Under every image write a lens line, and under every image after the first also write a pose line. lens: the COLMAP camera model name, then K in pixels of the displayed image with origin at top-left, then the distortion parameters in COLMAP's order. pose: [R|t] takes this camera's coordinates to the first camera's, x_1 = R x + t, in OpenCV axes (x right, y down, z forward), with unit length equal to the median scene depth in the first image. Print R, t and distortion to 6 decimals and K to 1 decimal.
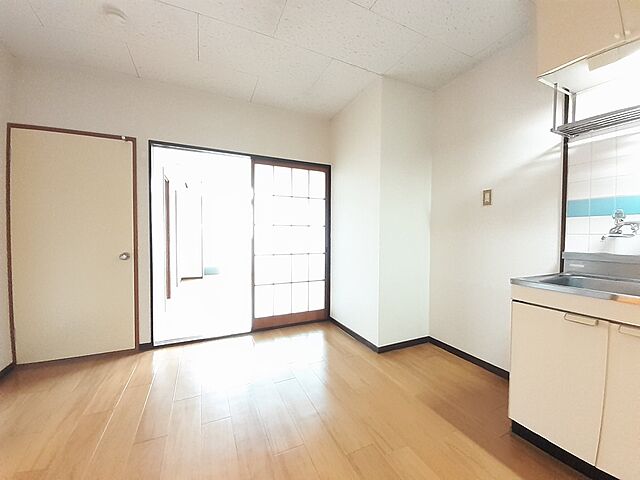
lens RADIAL K [[254.1, 0, 320.0], [0, 254.1, 240.0], [0, 0, 1]] dist [0.001135, 0.000058]
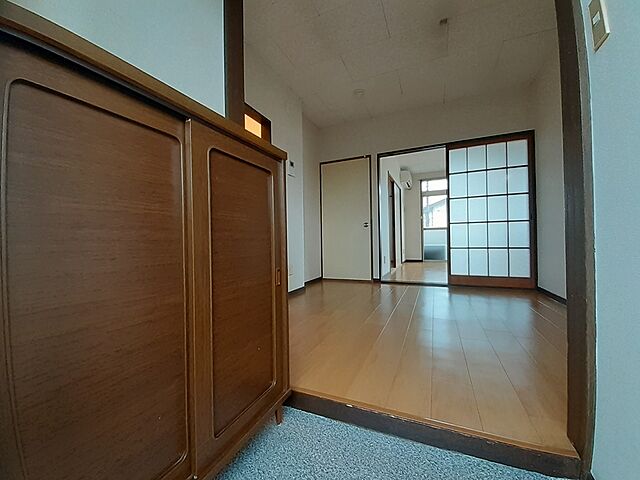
lens RADIAL K [[254.1, 0, 320.0], [0, 254.1, 240.0], [0, 0, 1]] dist [0.001135, 0.000058]
pose [[0.655419, -0.019866, -0.755004, 0.245734], [0.004450, 0.999738, -0.022443, 0.155445], [0.755252, 0.011350, 0.655336, -0.273398]]
